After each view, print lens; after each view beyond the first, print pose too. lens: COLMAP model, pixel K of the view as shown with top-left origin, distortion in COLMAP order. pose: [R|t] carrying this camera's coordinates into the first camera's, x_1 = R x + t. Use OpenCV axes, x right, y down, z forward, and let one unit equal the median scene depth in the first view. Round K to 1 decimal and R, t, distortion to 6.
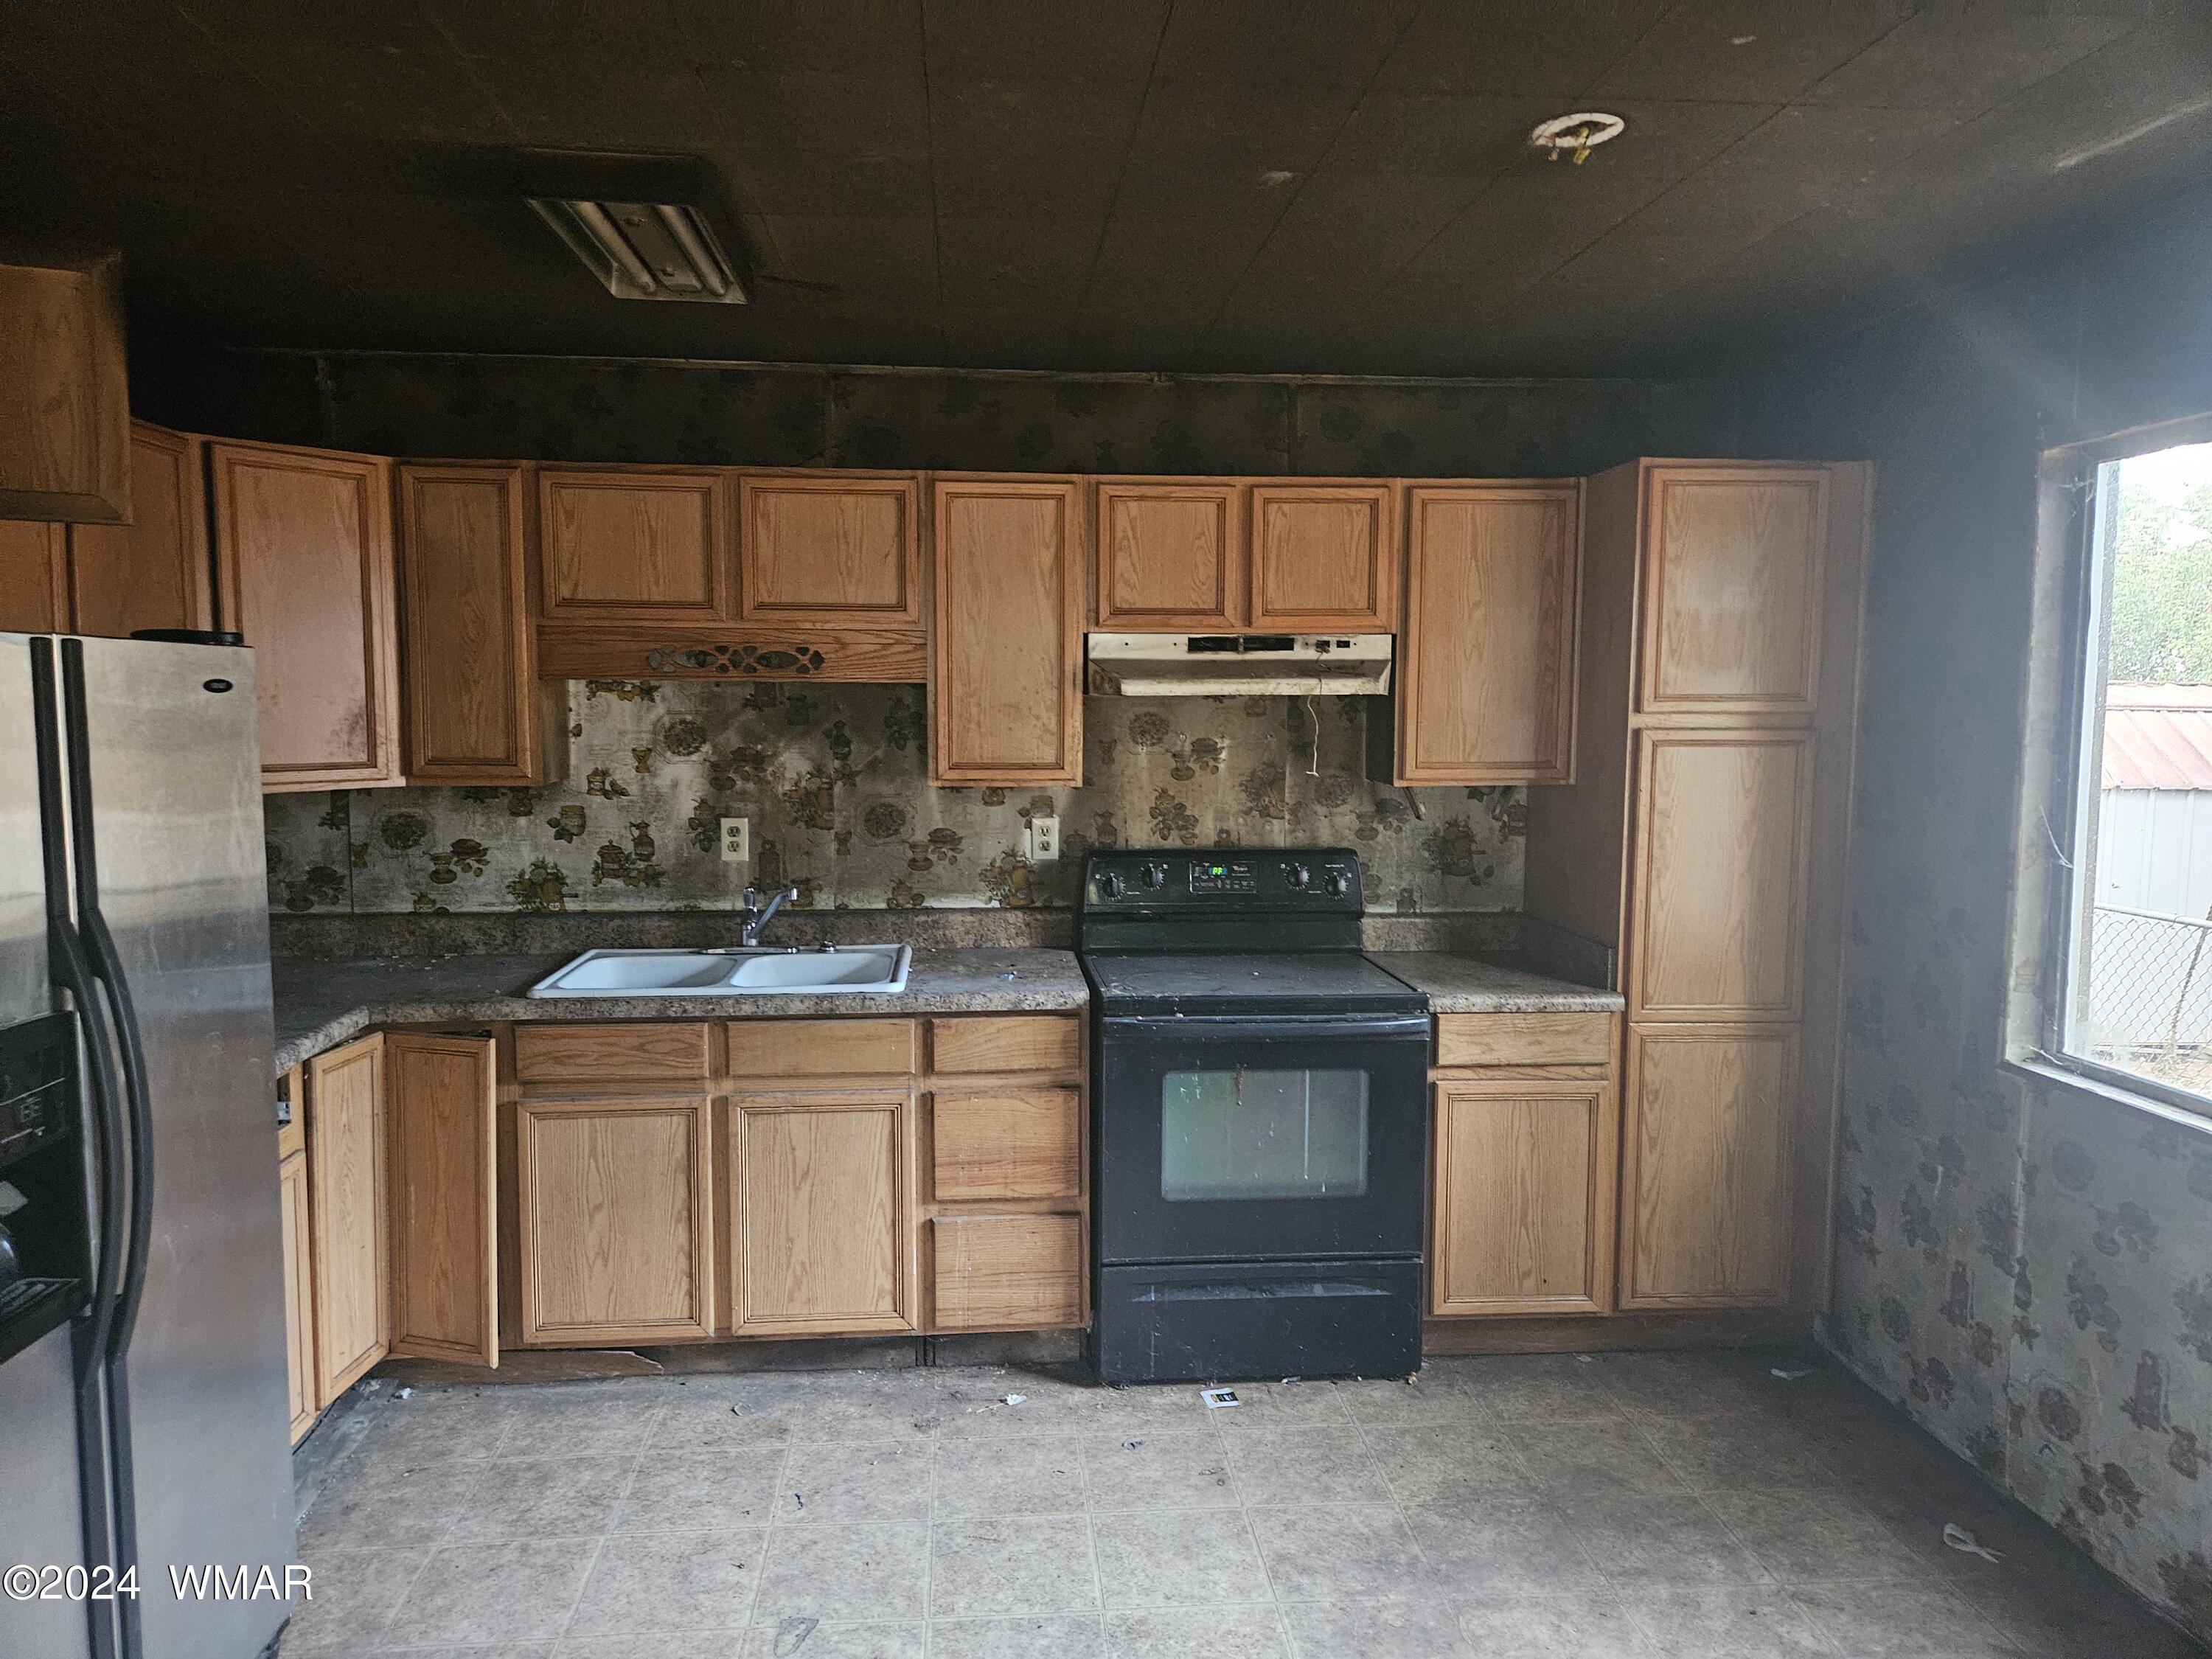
lens RADIAL K [[1463.1, 0, 1106.0], [0, 1463.1, 829.5], [0, 0, 1]] dist [0.087957, -0.069532]
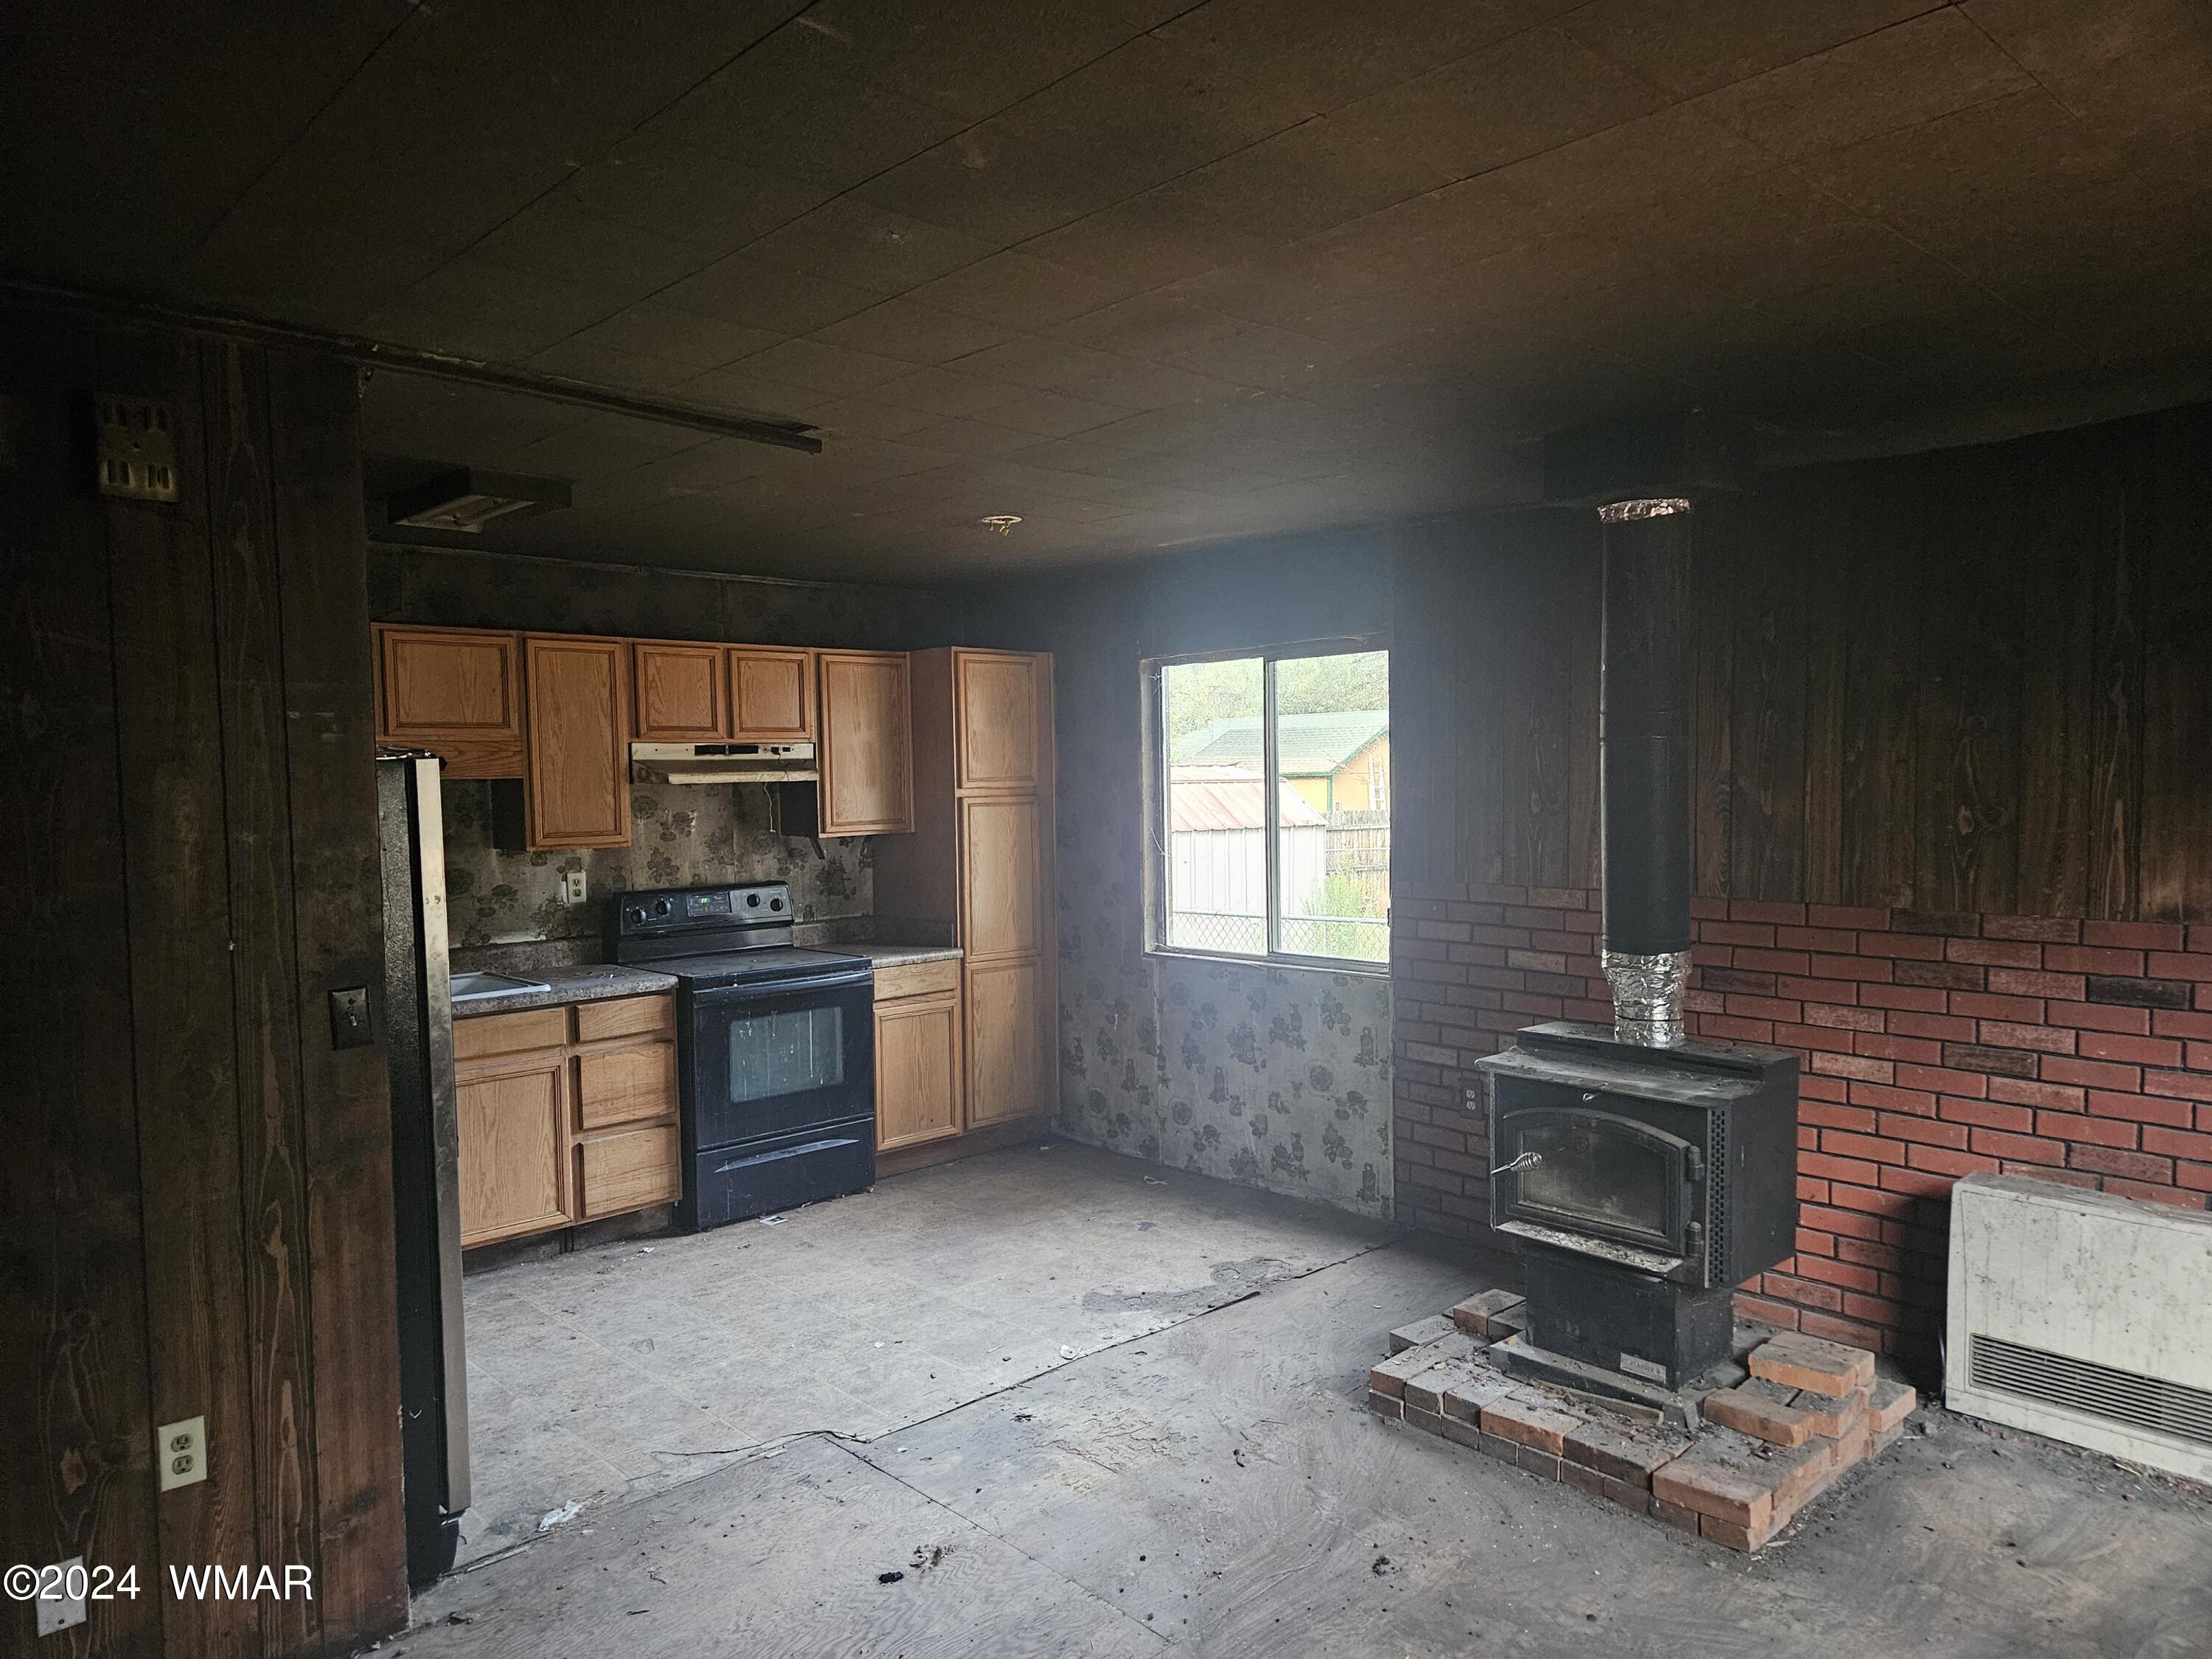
lens RADIAL K [[1441.4, 0, 1093.4], [0, 1441.4, 860.3], [0, 0, 1]] dist [0.083133, -0.064438]
pose [[0.792332, -0.055330, 0.607576, -0.540994], [0.076478, 0.997031, -0.008937, 0.033429], [-0.605278, 0.053547, 0.794211, -0.444961]]
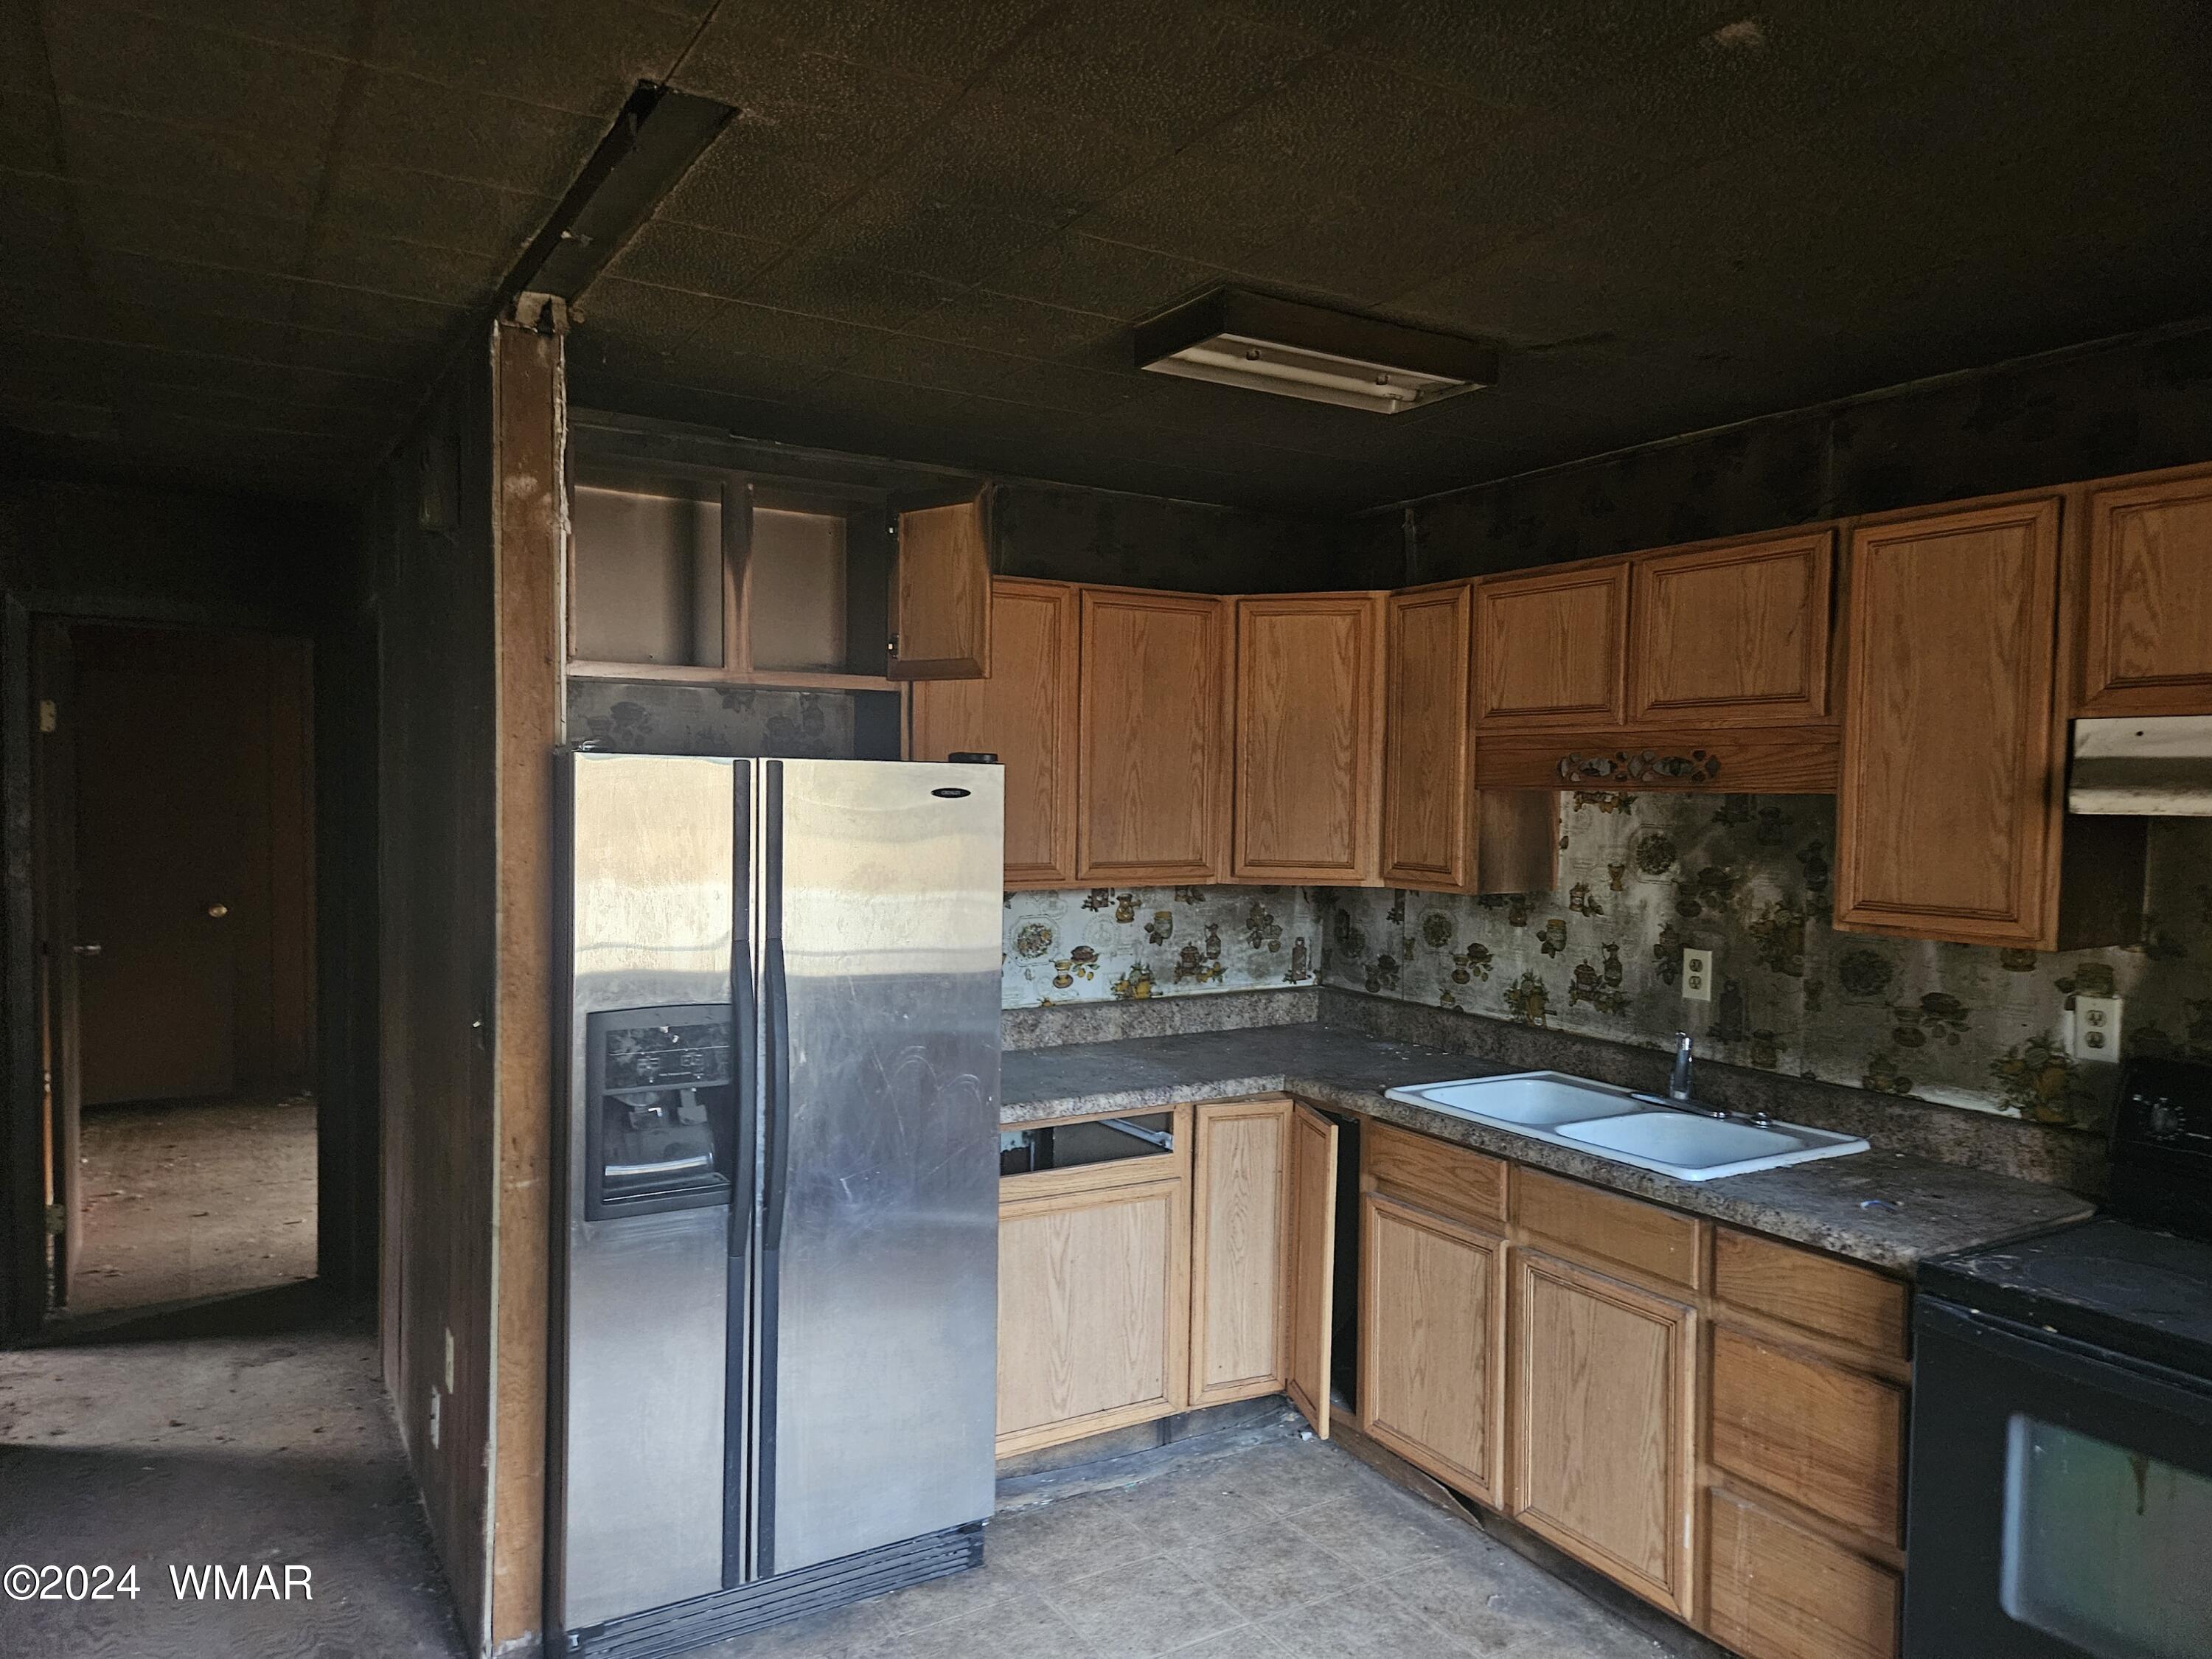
lens RADIAL K [[1488.1, 0, 1108.9], [0, 1488.1, 861.8], [0, 0, 1]] dist [0.083881, -0.069979]
pose [[0.445955, 0.046971, -0.893822, 0.406057], [-0.096171, 0.995355, 0.004325, -0.031802], [0.889874, 0.084031, 0.448401, 0.314081]]
